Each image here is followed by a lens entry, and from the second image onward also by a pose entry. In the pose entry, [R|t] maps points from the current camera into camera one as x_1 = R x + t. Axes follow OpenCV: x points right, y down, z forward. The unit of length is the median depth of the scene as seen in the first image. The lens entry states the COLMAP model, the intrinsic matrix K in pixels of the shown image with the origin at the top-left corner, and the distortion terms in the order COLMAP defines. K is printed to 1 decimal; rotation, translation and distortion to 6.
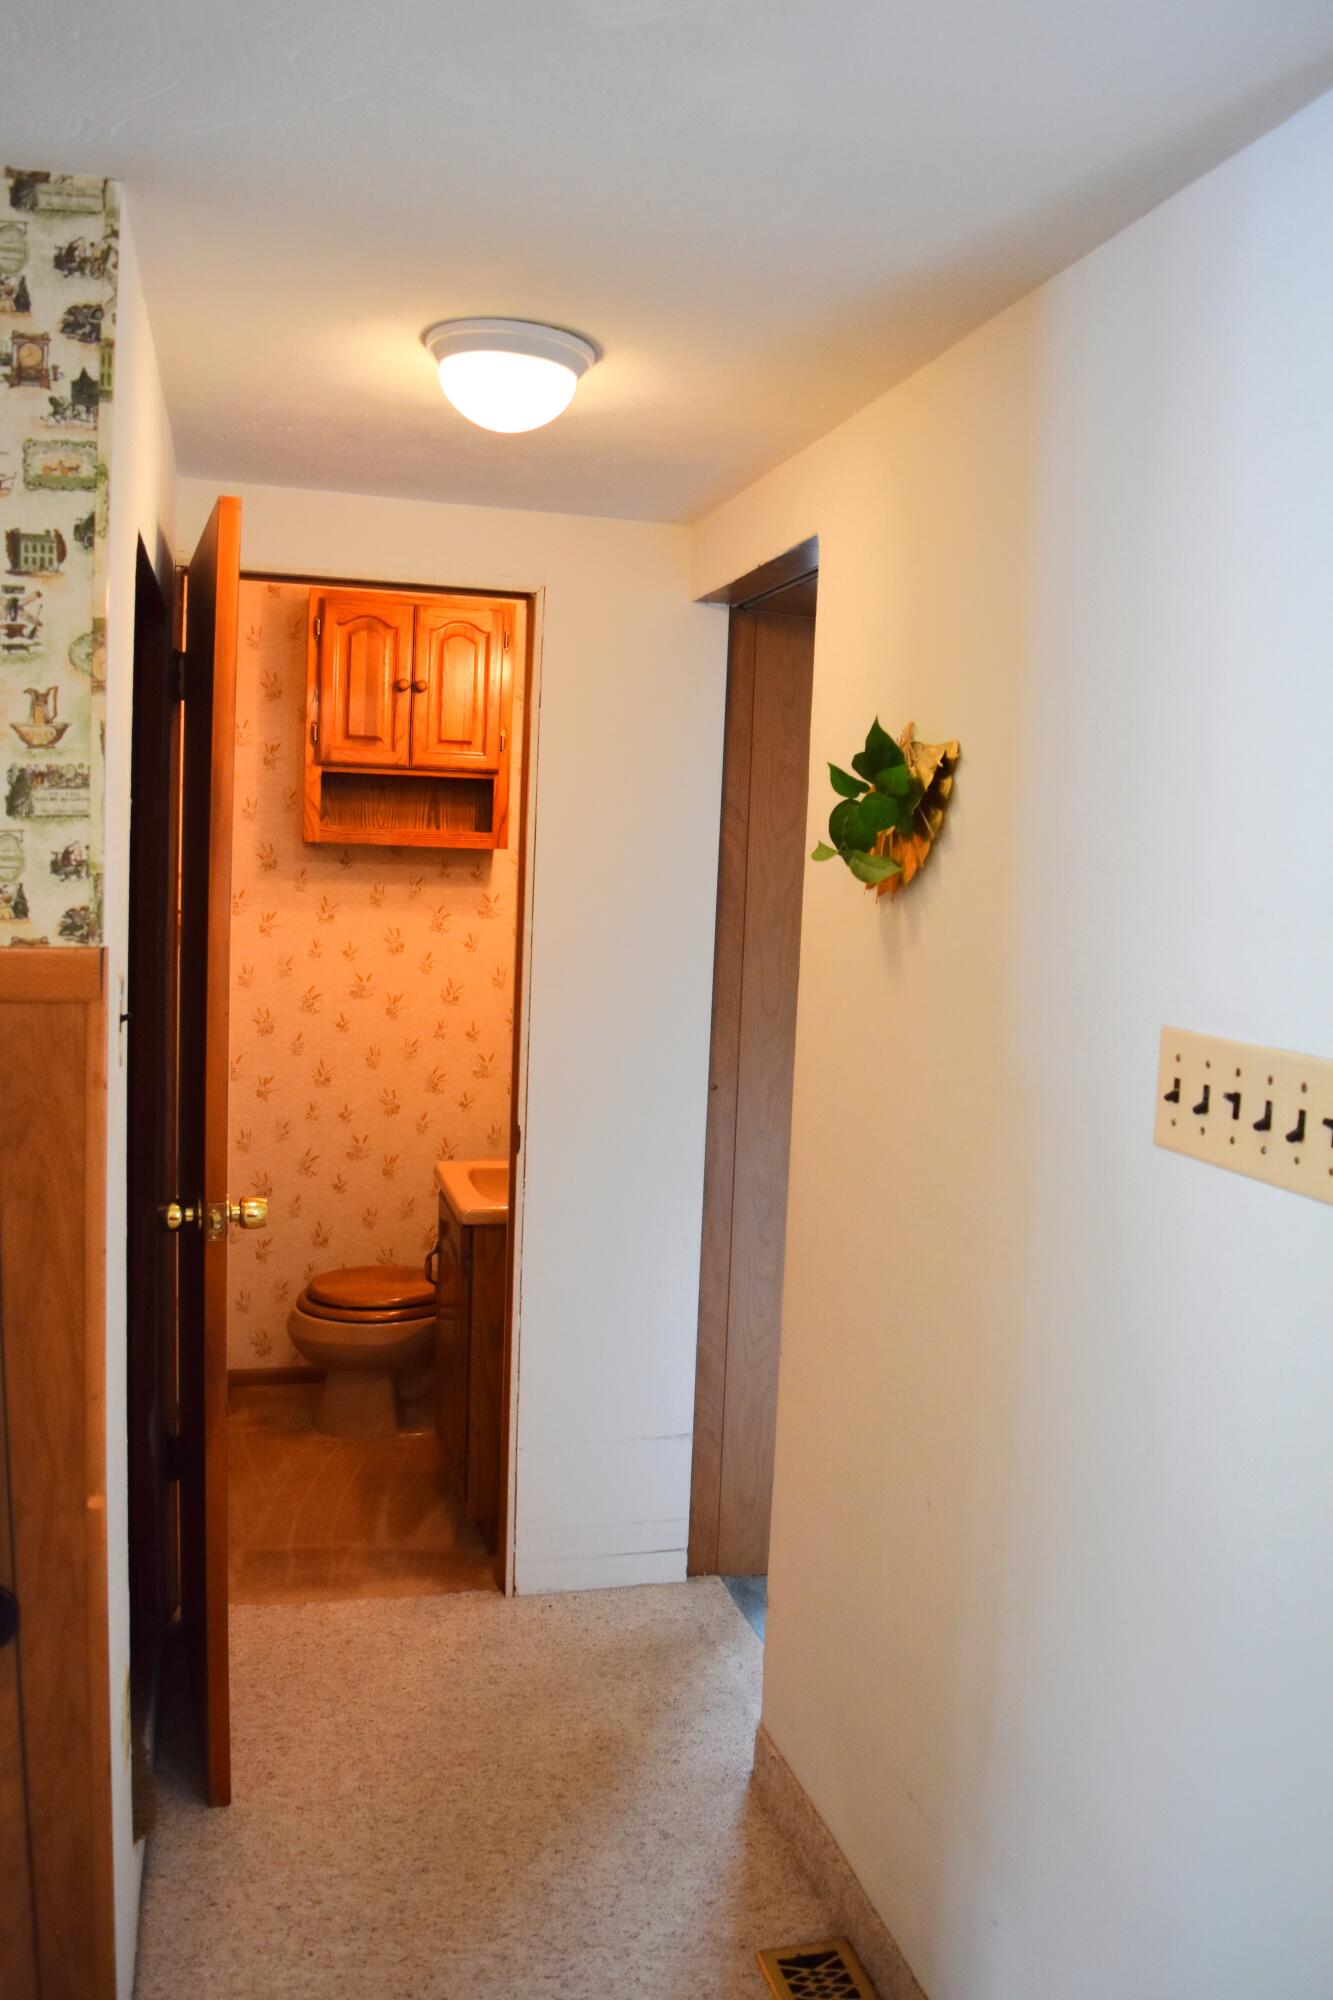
lens RADIAL K [[1578.7, 0, 669.1], [0, 1578.7, 1009.7], [0, 0, 1]] dist [-0.097781, 0.025141]
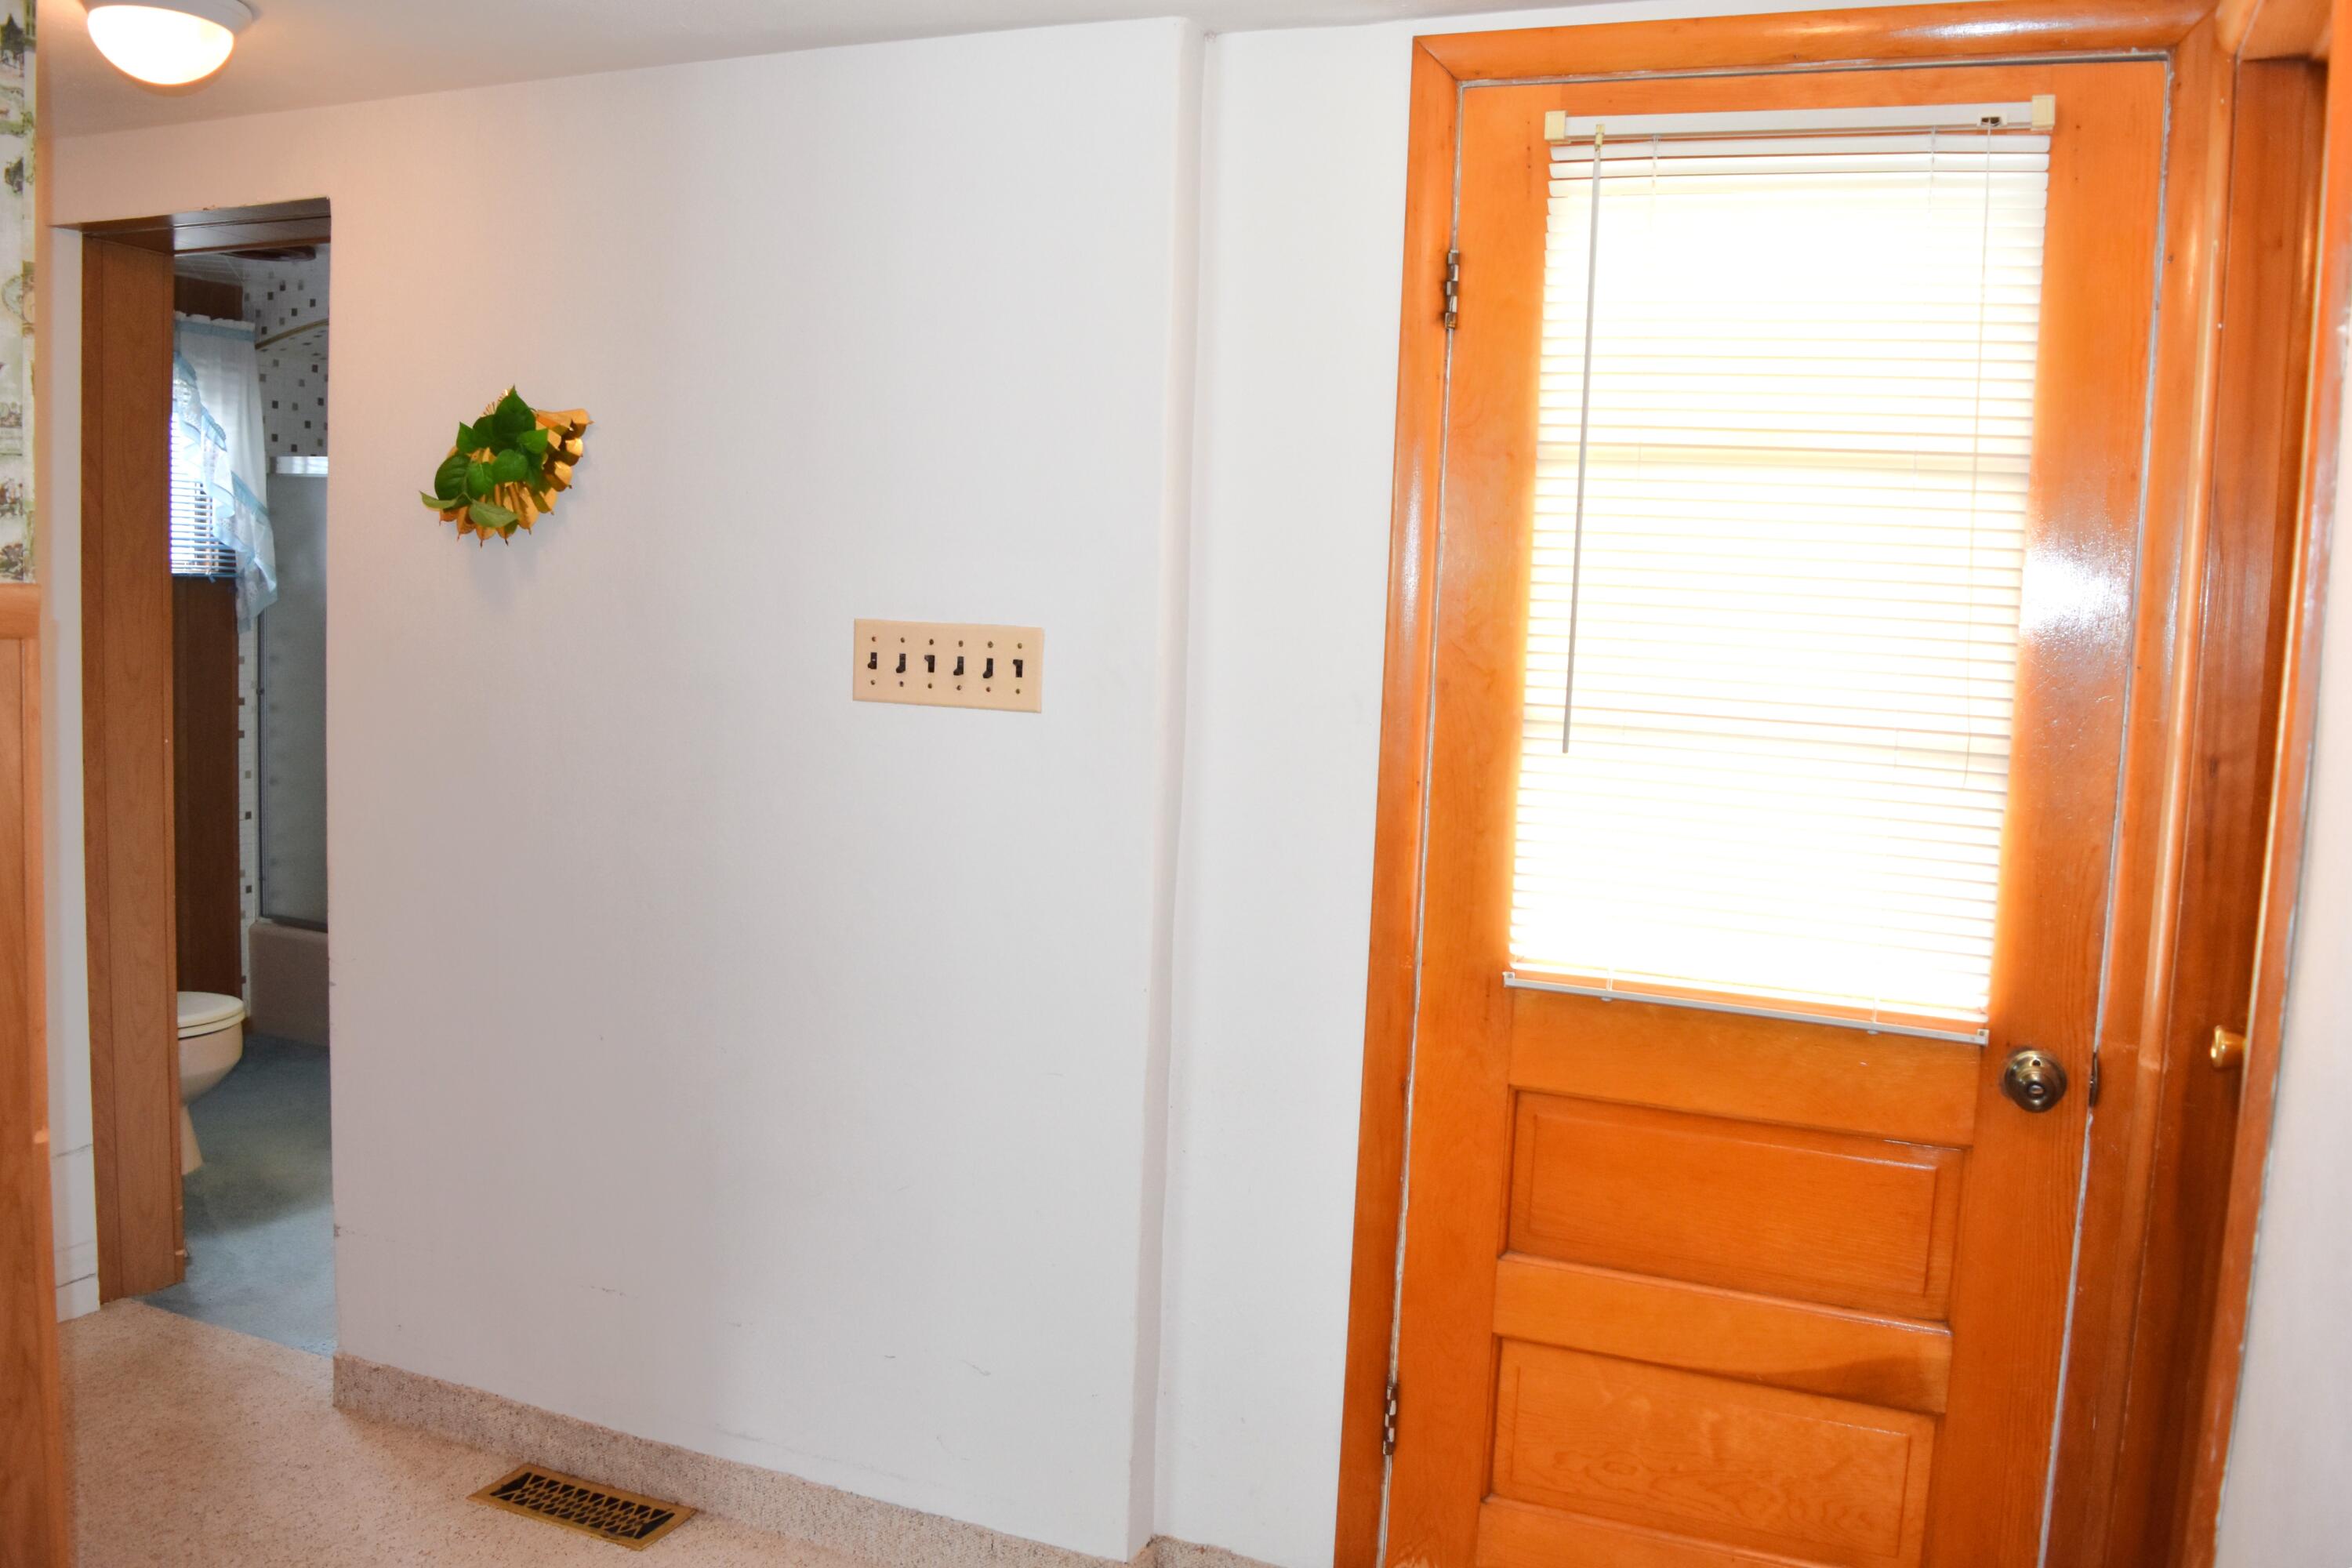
lens RADIAL K [[1910.3, 0, 1180.0], [0, 1910.3, 774.3], [0, 0, 1]] dist [-0.109586, 0.036403]
pose [[0.627870, -0.092363, 0.772819, -0.841170], [0.062486, 0.995710, 0.068236, 0.049822], [-0.775806, 0.005447, 0.630948, -0.349258]]
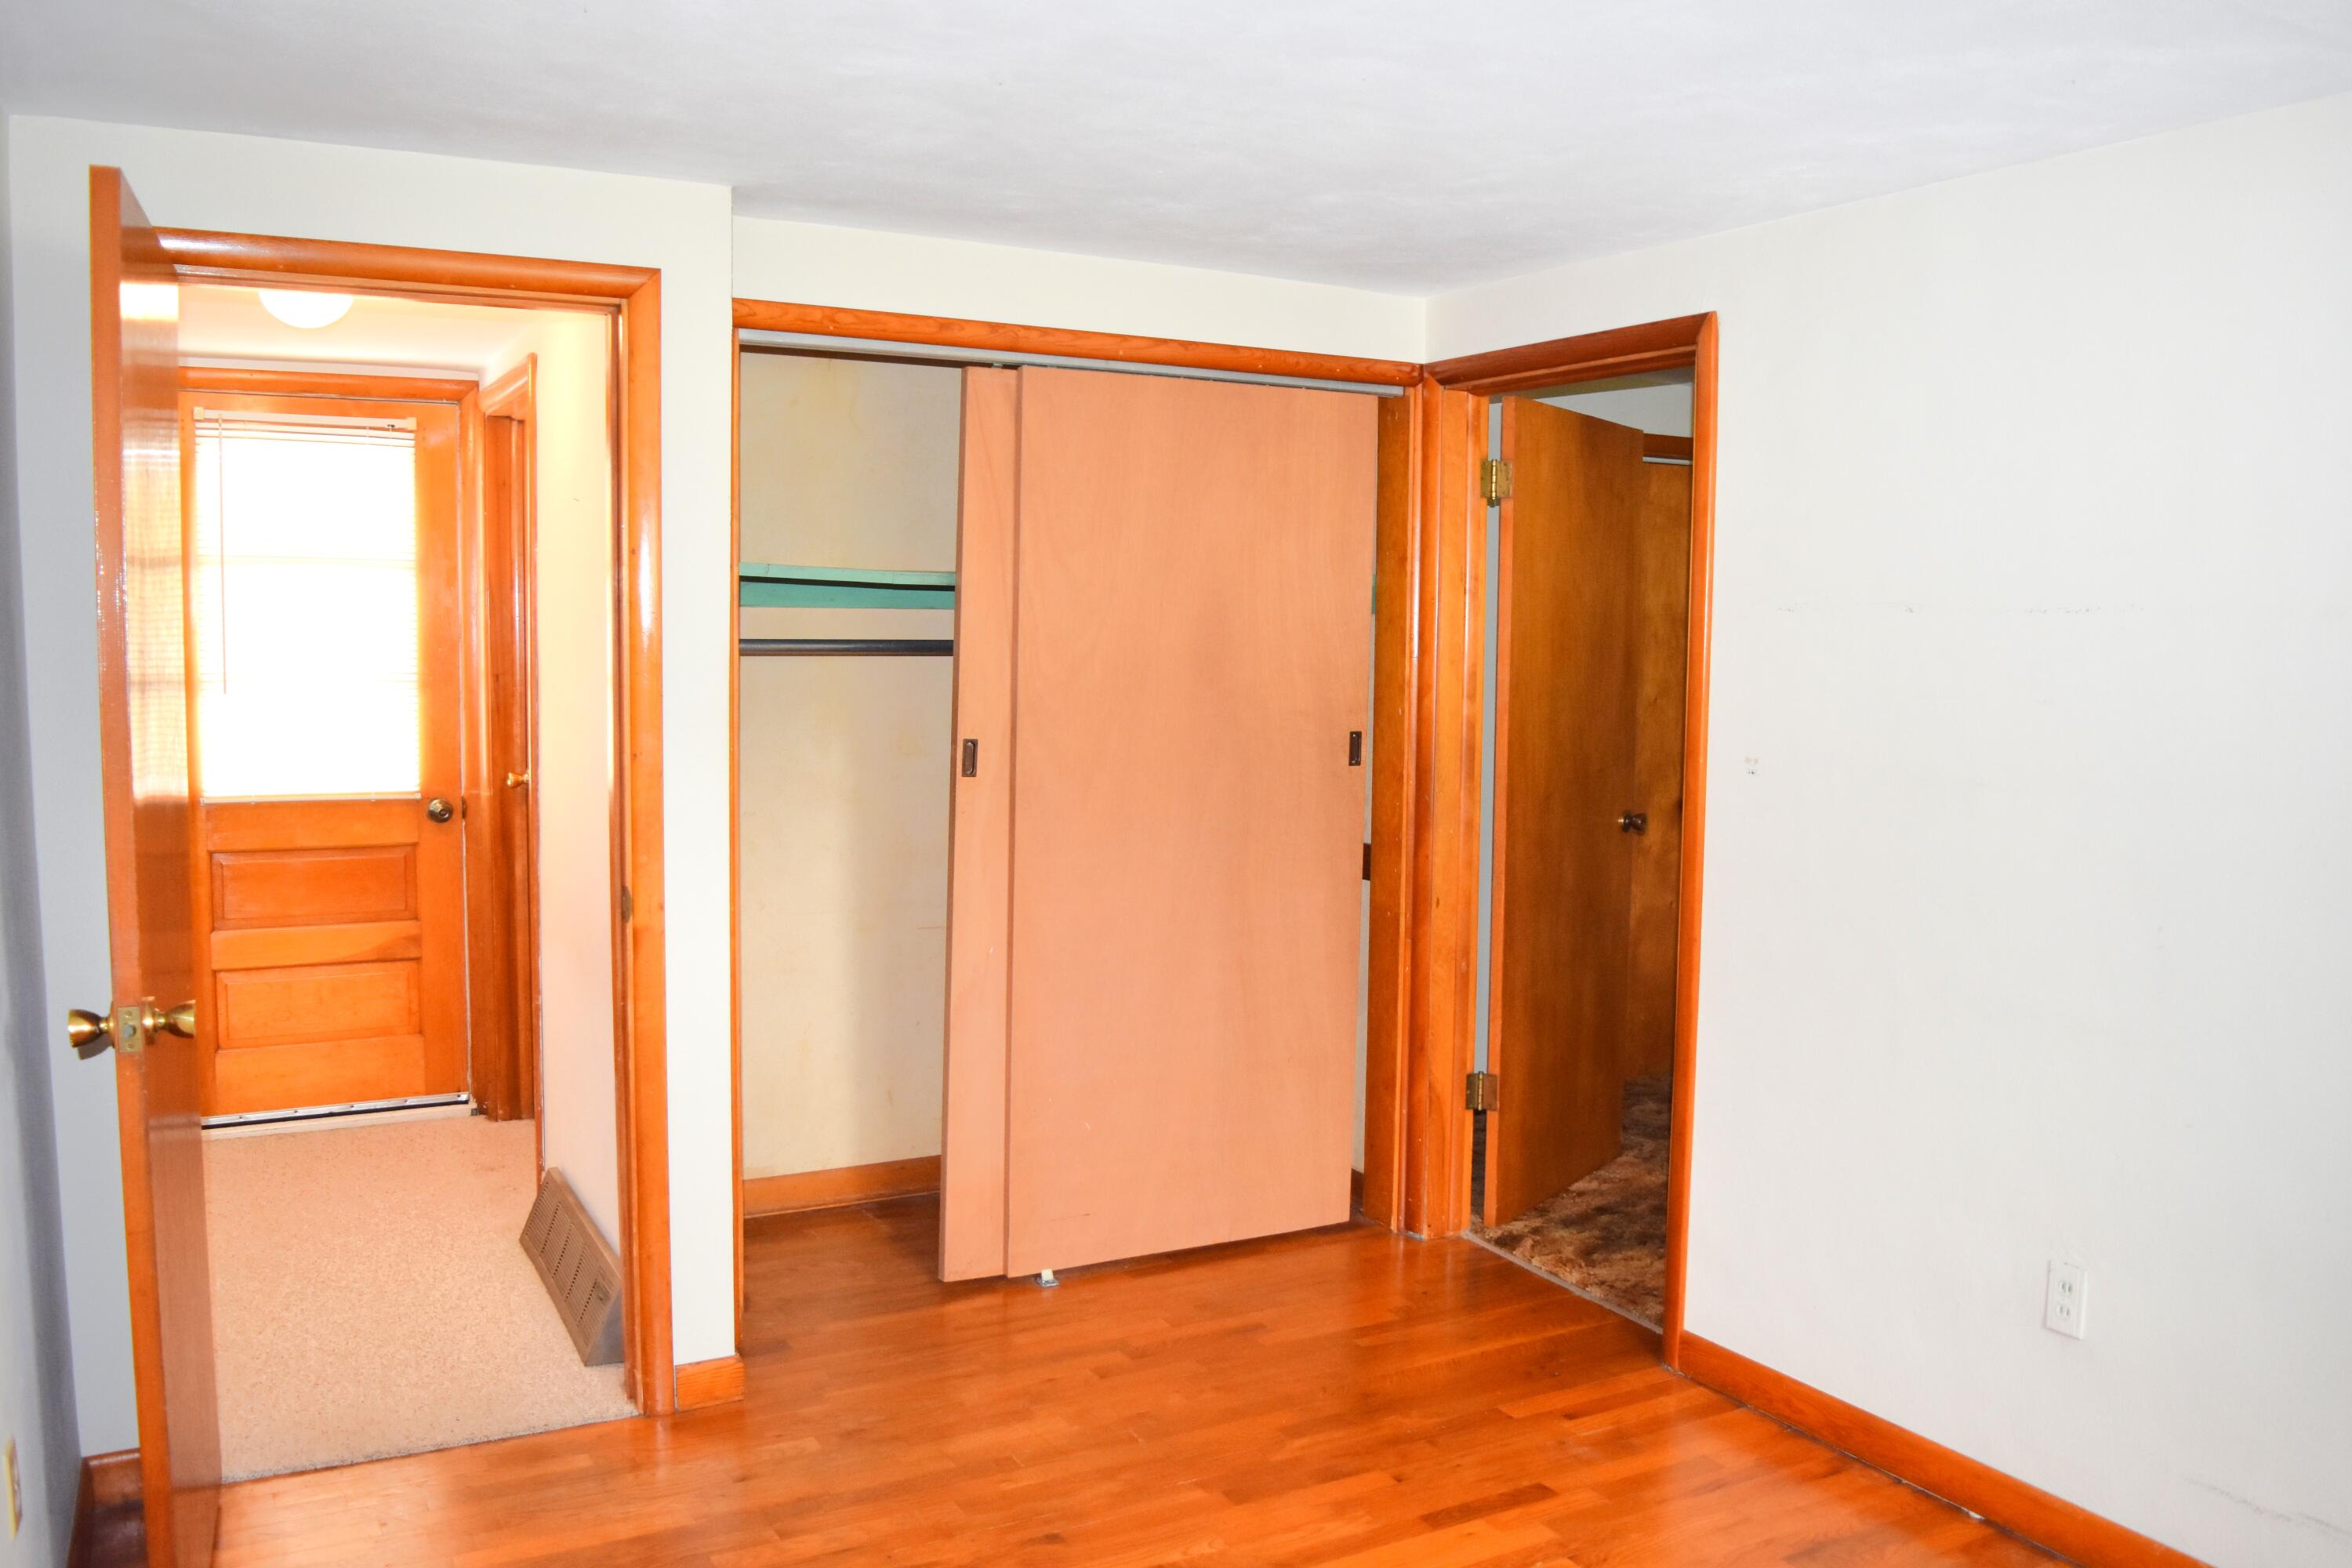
lens RADIAL K [[1856.5, 0, 1179.3], [0, 1856.5, 773.7], [0, 0, 1]] dist [-0.097781, 0.025141]
pose [[-0.232527, -0.123628, 0.964701, -2.961305], [0.072542, 0.986921, 0.143960, -0.042966], [-0.969881, 0.103456, -0.220517, -0.552037]]
